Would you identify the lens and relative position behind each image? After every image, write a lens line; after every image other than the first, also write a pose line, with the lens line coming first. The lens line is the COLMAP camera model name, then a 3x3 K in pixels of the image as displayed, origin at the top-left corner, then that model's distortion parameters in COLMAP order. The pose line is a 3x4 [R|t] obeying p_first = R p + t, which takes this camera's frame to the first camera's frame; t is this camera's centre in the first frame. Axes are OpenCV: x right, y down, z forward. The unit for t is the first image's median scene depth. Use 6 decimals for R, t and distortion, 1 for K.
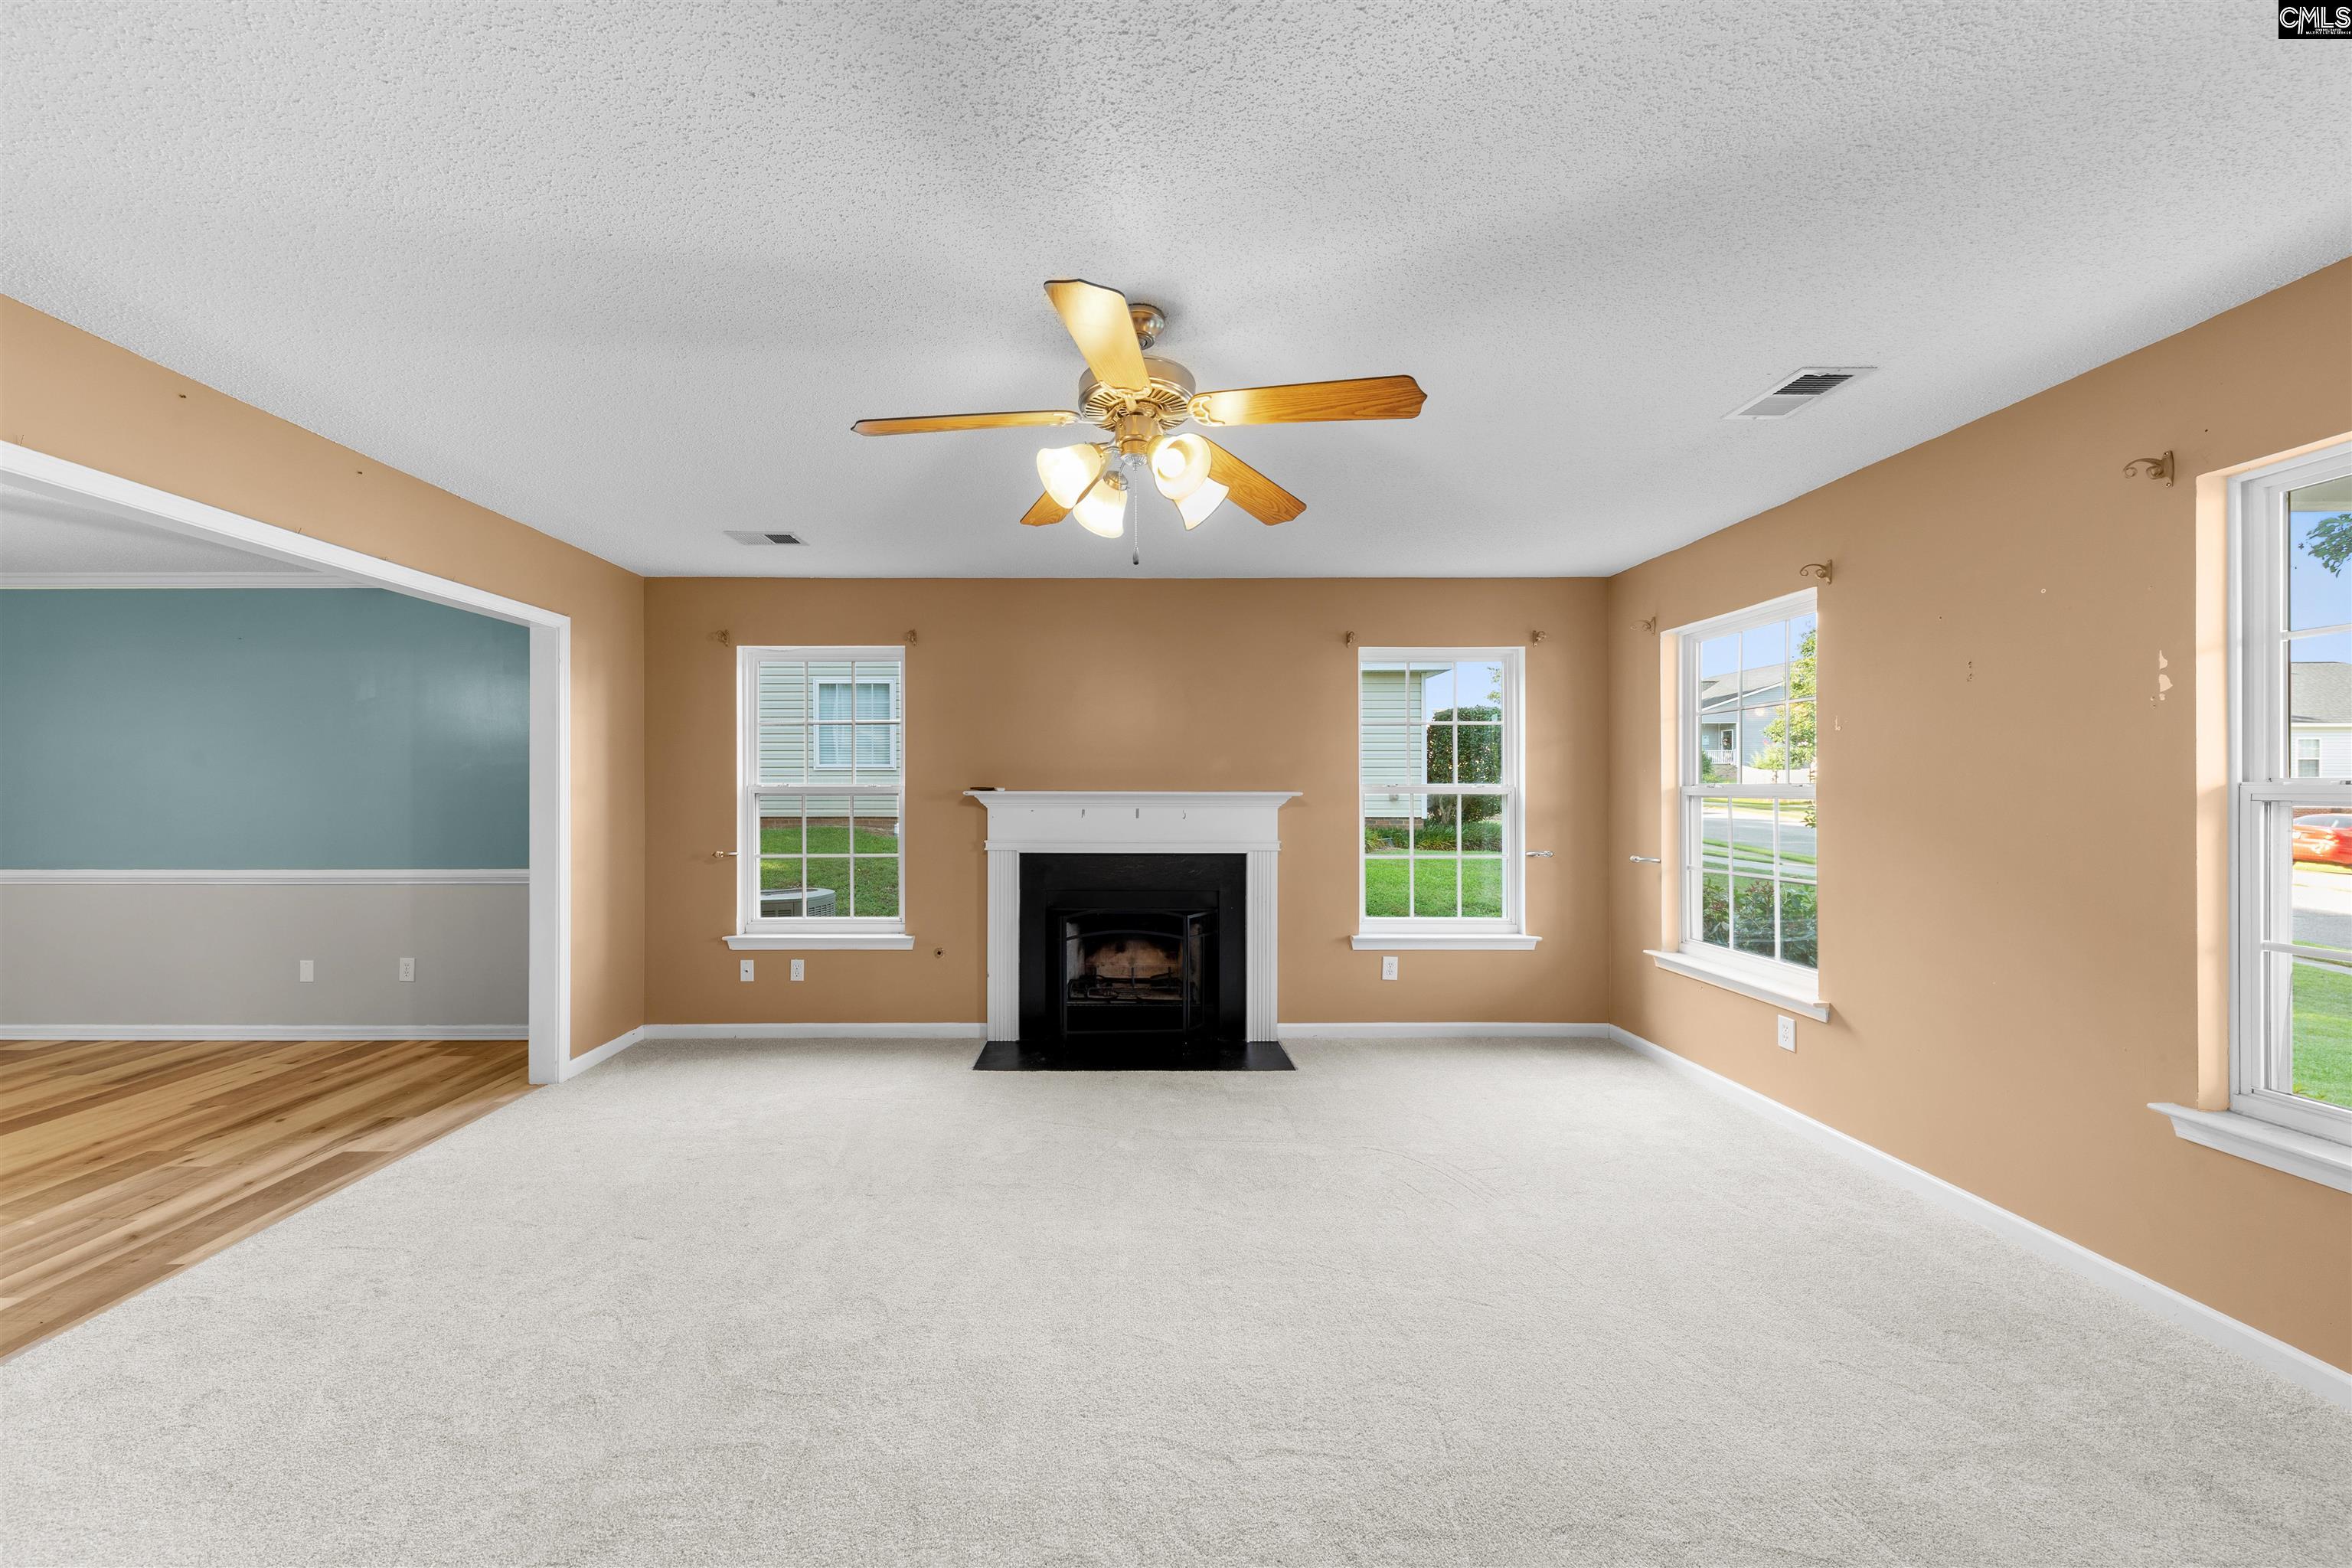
lens RADIAL K [[831.0, 0, 1087.9], [0, 831.0, 797.7], [0, 0, 1]] dist [-0.000068, -0.000843]
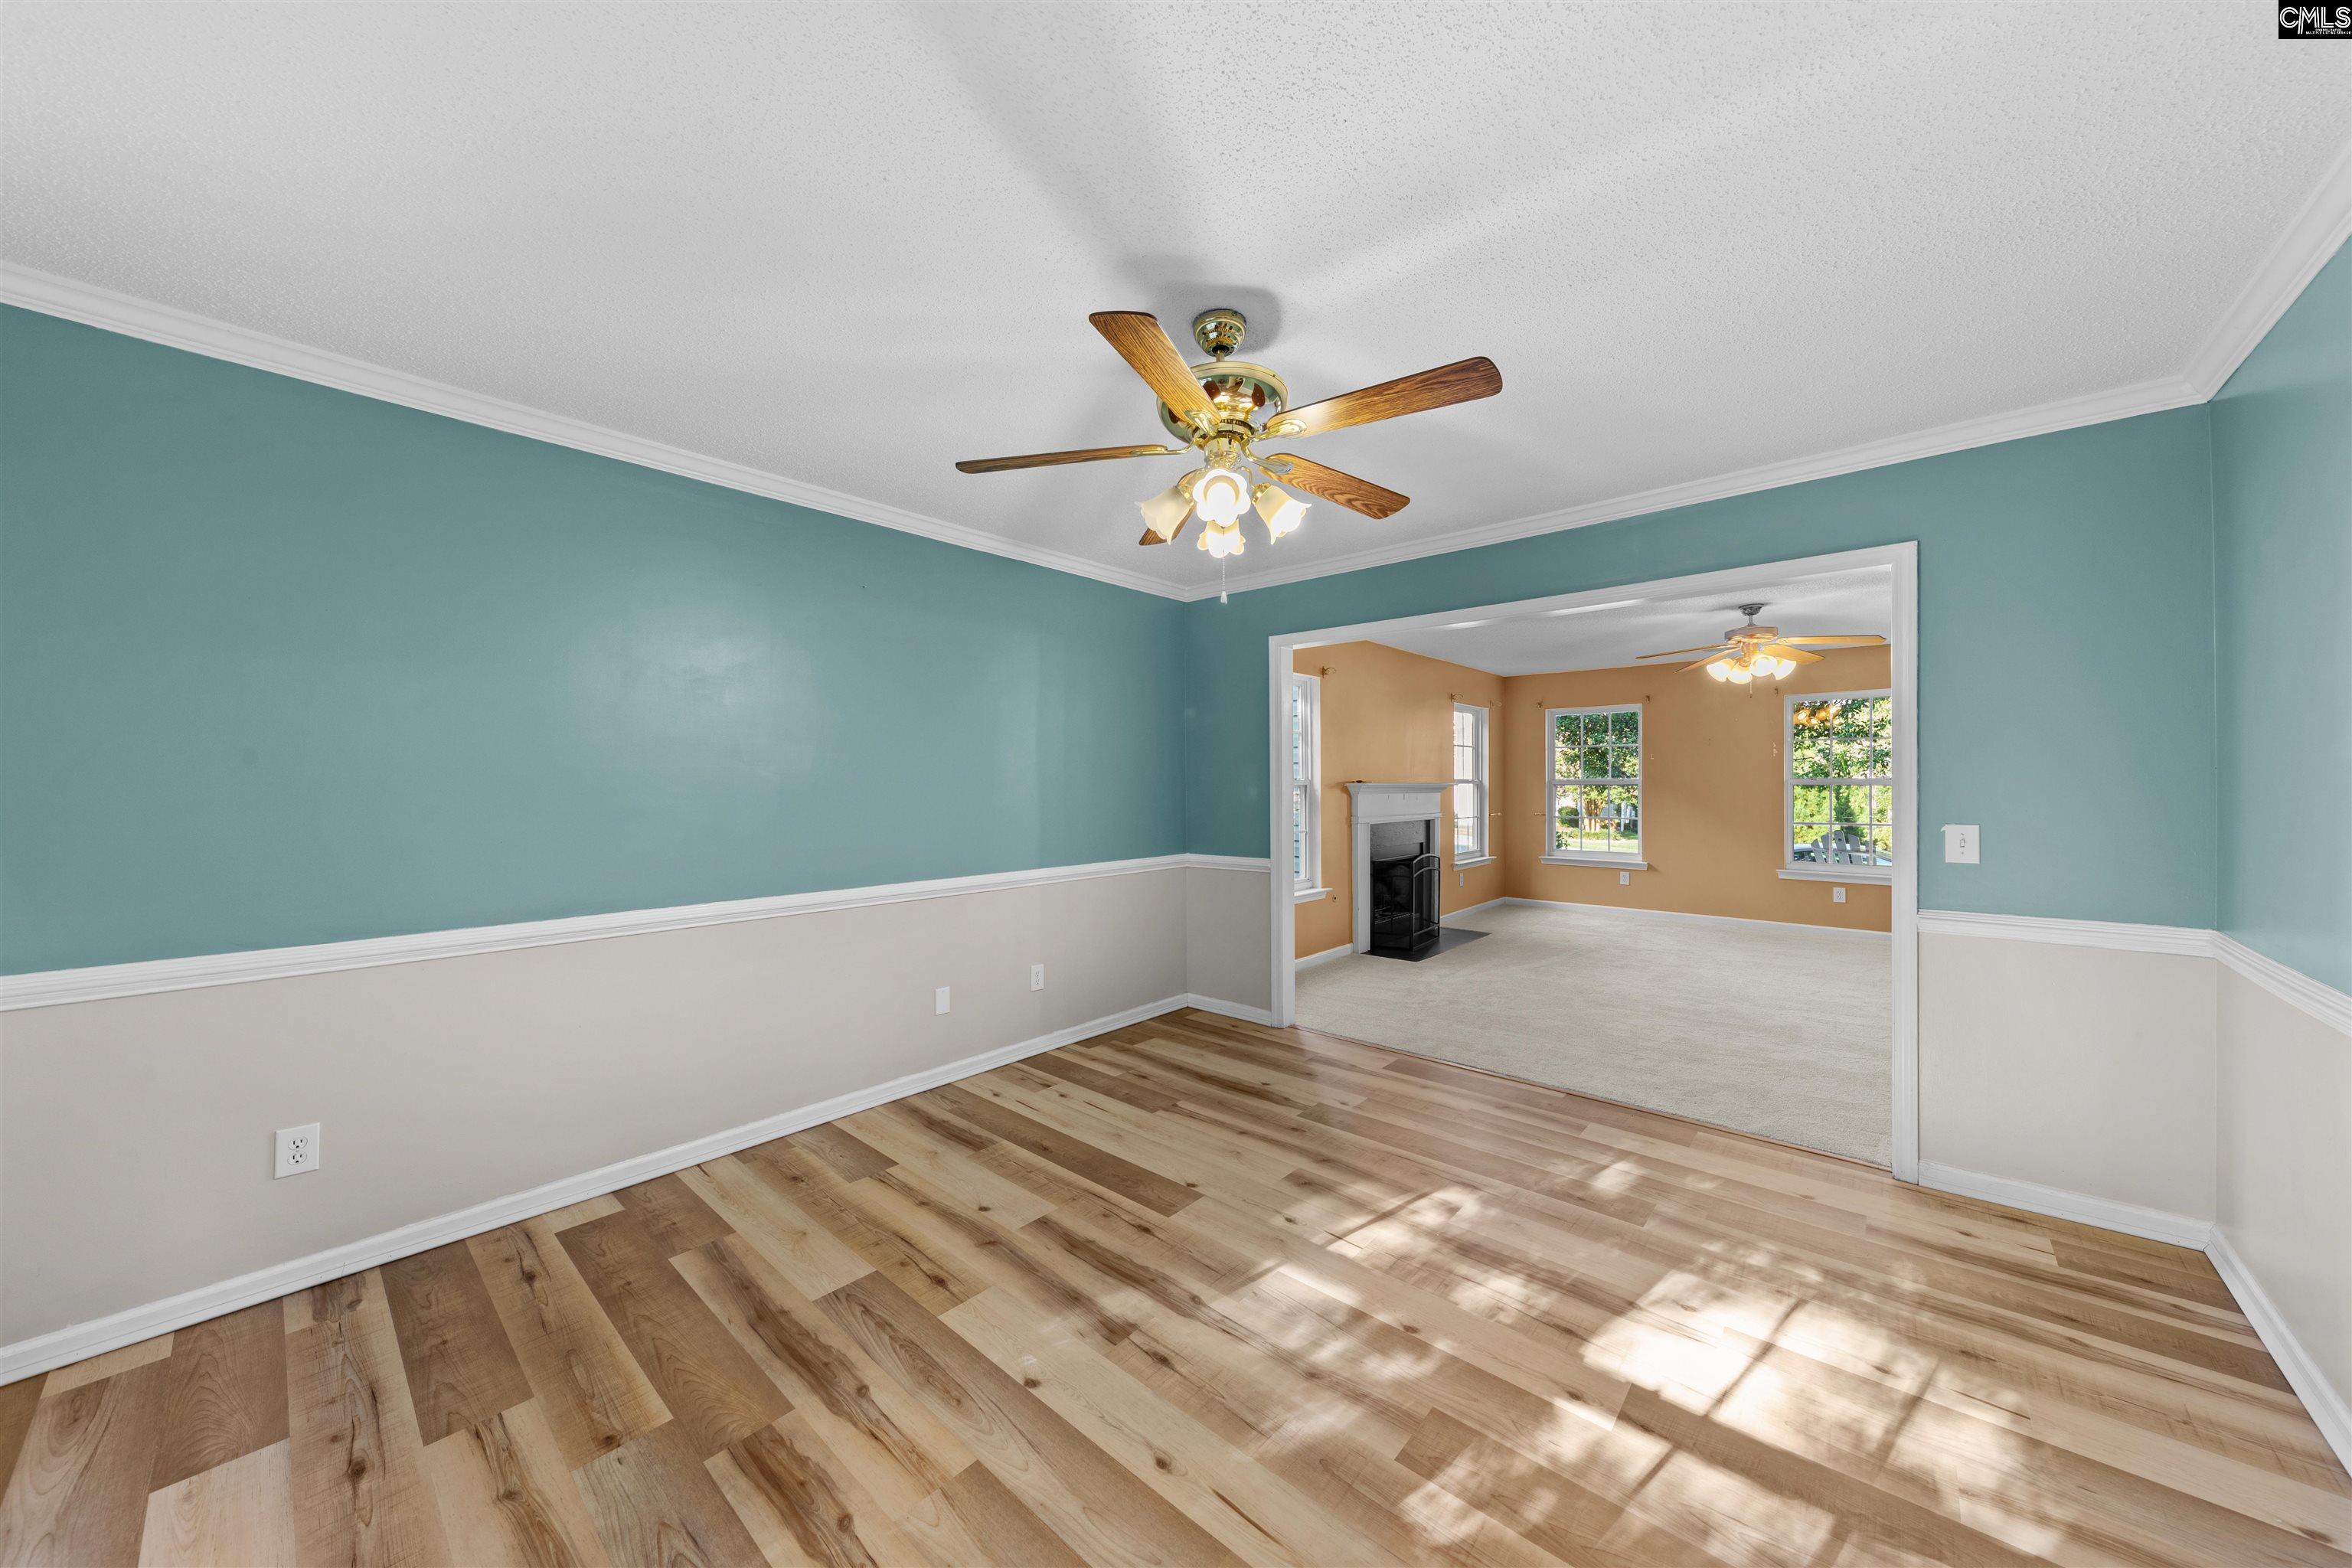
lens RADIAL K [[831.0, 0, 1178.9], [0, 831.0, 776.7], [0, 0, 1]] dist [-0.000068, -0.000843]
pose [[0.656409, 0.002289, 0.754402, -1.753250], [0.004346, 0.999967, -0.006815, -0.011519], [-0.754393, 0.007752, 0.656378, 0.336022]]
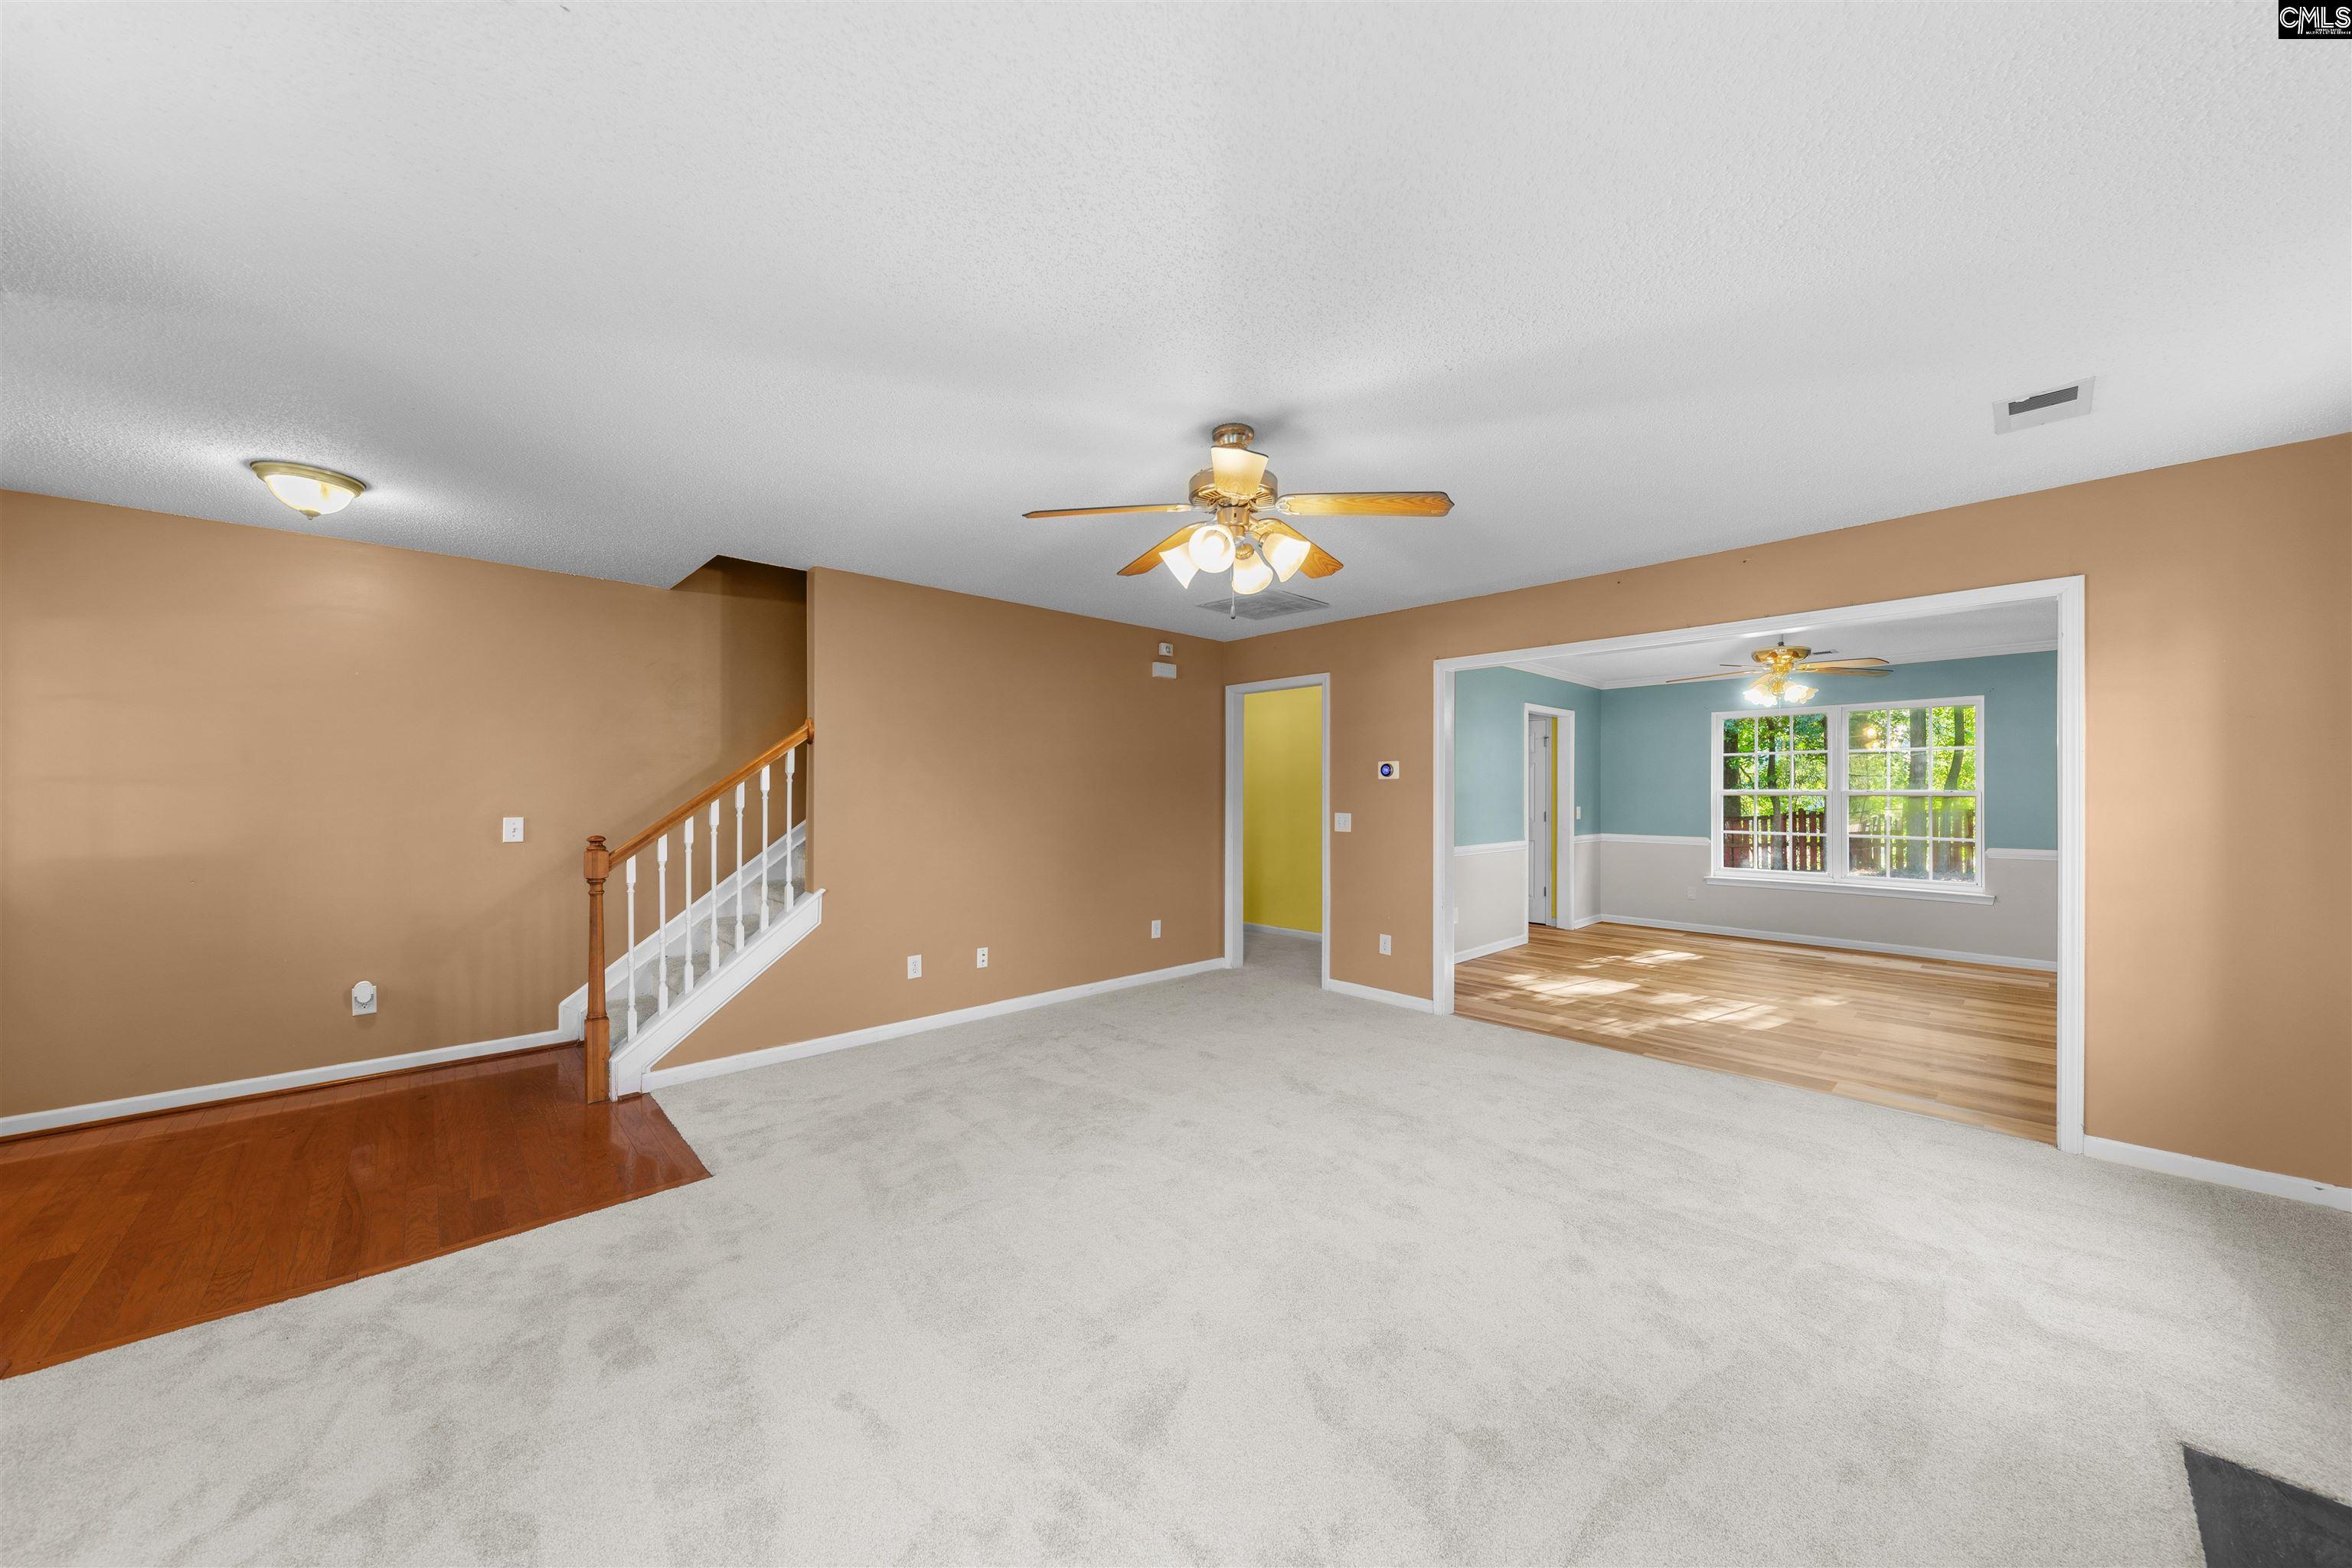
lens RADIAL K [[831.0, 0, 1187.4], [0, 831.0, 783.7], [0, 0, 1]] dist [-0.000068, -0.000843]
pose [[-0.712553, -0.003341, -0.701610, 0.573949], [-0.000763, 0.999992, -0.003987, -0.014014], [0.701618, -0.002305, -0.712550, 1.025785]]
